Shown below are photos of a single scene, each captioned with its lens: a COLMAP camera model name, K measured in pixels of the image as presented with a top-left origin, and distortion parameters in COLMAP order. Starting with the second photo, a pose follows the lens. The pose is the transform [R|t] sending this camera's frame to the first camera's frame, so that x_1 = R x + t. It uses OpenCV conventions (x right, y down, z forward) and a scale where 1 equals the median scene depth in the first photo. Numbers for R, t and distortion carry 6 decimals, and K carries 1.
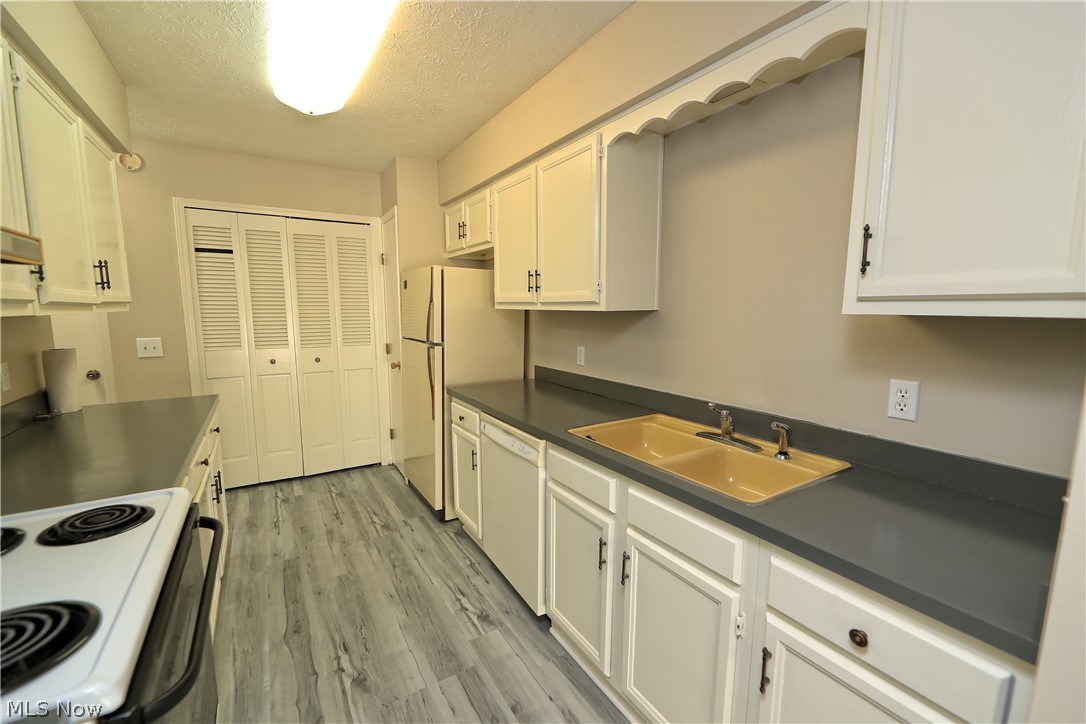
lens RADIAL K [[442.8, 0, 540.6], [0, 442.8, 361.7], [0, 0, 1]] dist [-0.001278, -0.000006]
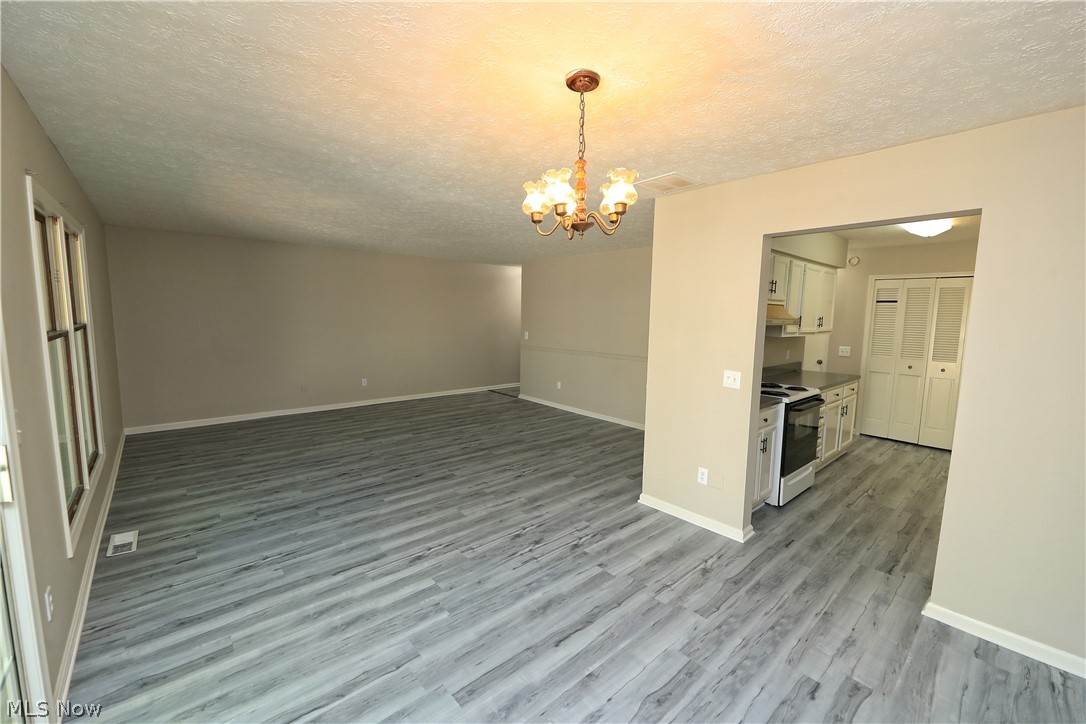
lens RADIAL K [[442.8, 0, 542.4], [0, 442.8, 362.2], [0, 0, 1]] dist [-0.001278, -0.000006]
pose [[0.159470, 0.110132, -0.981040, 0.906798], [-0.141475, 0.986050, 0.087697, 0.035517], [0.977013, 0.124808, 0.172826, -0.706174]]
